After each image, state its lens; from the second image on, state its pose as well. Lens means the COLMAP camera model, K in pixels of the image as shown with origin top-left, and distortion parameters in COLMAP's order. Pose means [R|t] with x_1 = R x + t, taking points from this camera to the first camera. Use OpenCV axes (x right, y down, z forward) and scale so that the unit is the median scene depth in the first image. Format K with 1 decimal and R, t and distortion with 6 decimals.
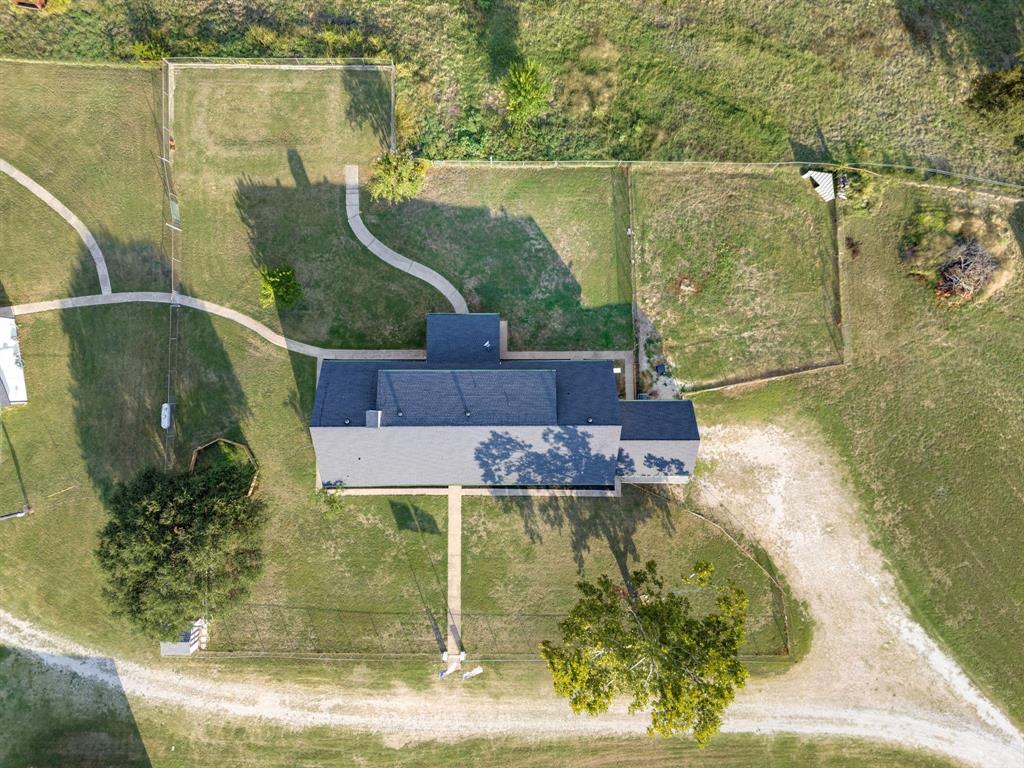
lens RADIAL K [[870.2, 0, 512.0], [0, 870.2, 384.0], [0, 0, 1]] dist [0.076770, -0.098493]
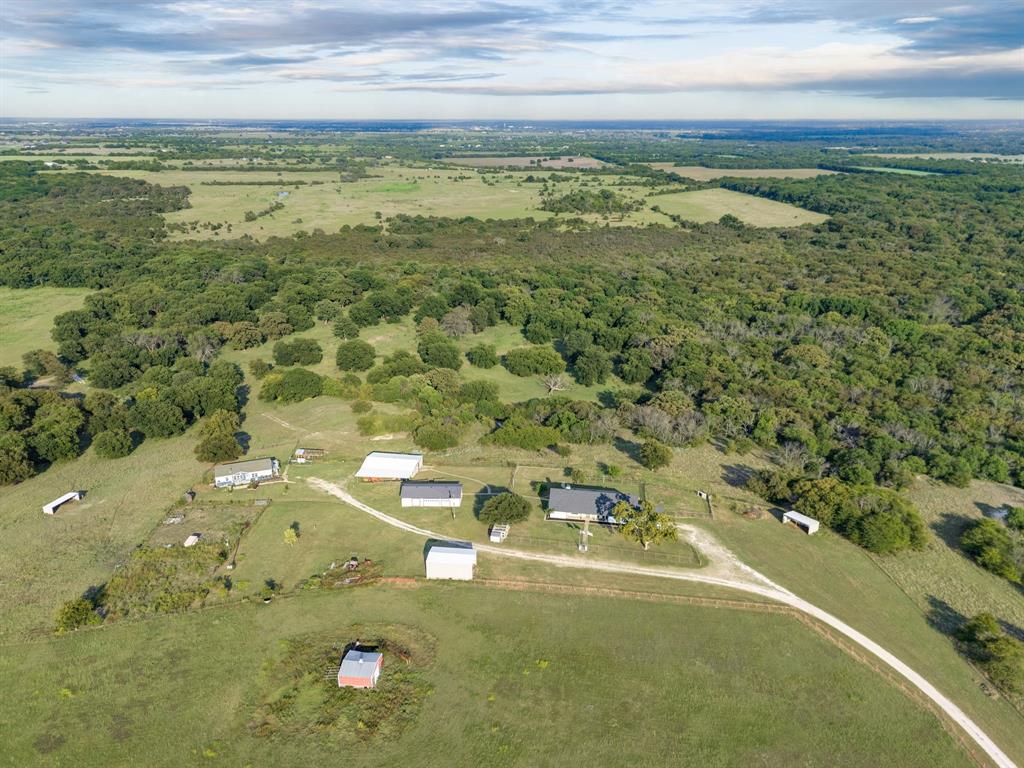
lens RADIAL K [[870.2, 0, 512.0], [0, 870.2, 384.0], [0, 0, 1]] dist [0.076770, -0.098493]
pose [[0.988673, 0.043938, -0.143512, 0.094437], [-0.150087, 0.289955, -0.945198, 2.945749], [0.000082, 0.956031, 0.293266, -0.390831]]
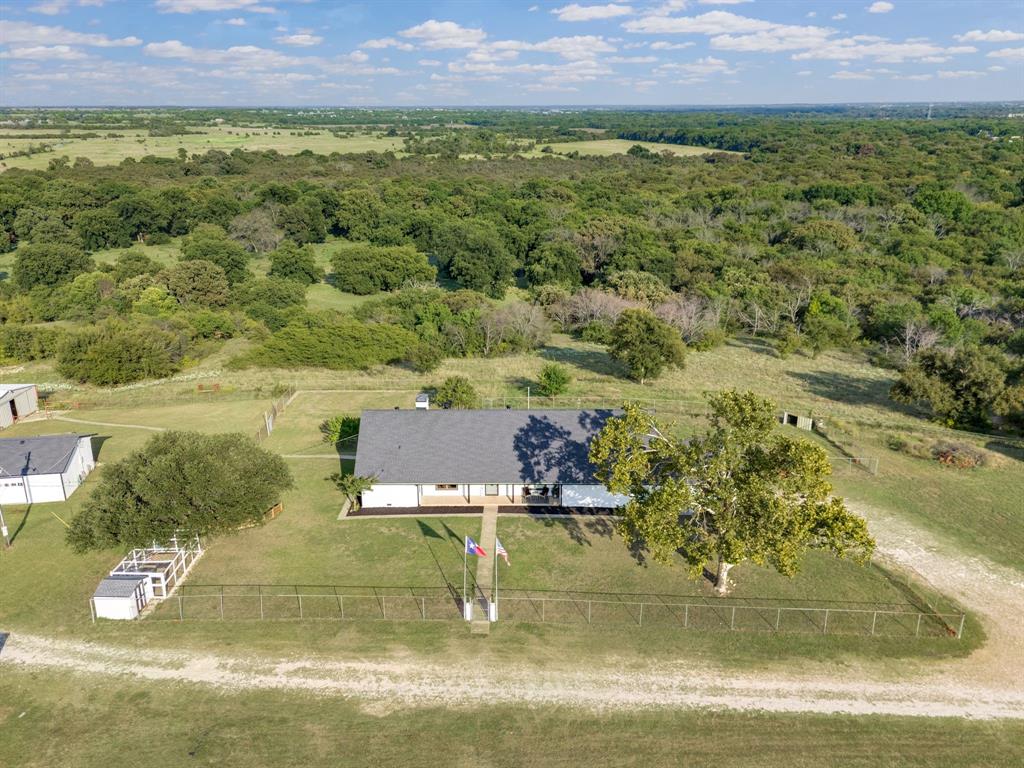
lens RADIAL K [[870.2, 0, 512.0], [0, 870.2, 384.0], [0, 0, 1]] dist [0.076770, -0.098493]
pose [[0.999591, -0.020433, -0.019984, -0.021767], [-0.013825, 0.266289, -0.963794, 0.949817], [0.025015, 0.963677, 0.265898, 0.620486]]
